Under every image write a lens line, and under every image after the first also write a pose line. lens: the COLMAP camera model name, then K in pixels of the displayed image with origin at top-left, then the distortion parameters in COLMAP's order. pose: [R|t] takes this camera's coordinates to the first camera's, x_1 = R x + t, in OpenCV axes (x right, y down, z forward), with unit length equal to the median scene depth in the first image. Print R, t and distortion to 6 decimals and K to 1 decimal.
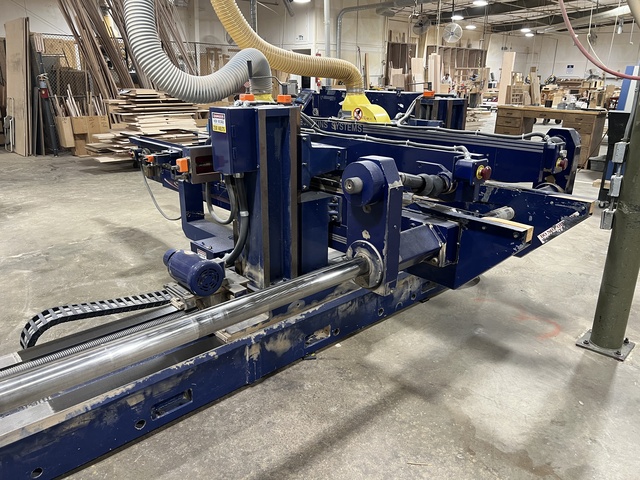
lens RADIAL K [[486.5, 0, 319.8], [0, 486.5, 239.5], [0, 0, 1]] dist [0.025214, -0.015425]
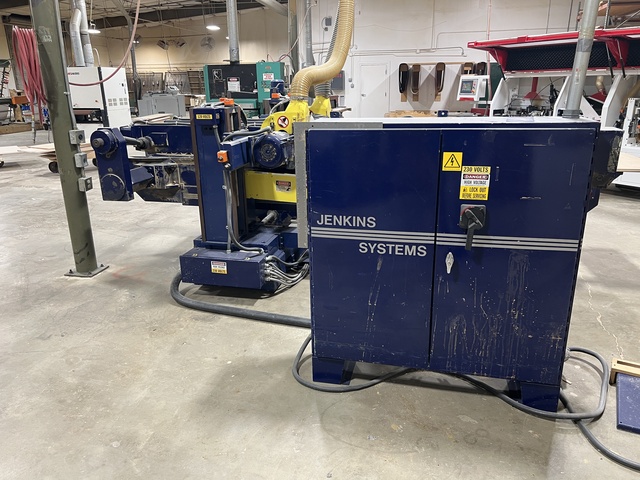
lens RADIAL K [[486.5, 0, 320.0], [0, 486.5, 239.4], [0, 0, 1]] dist [0.025214, -0.015425]
pose [[-0.829923, 0.173644, -0.530165, 0.630356], [-0.172300, 0.824083, 0.539629, -0.623922], [0.530604, 0.539198, -0.654007, 1.862806]]
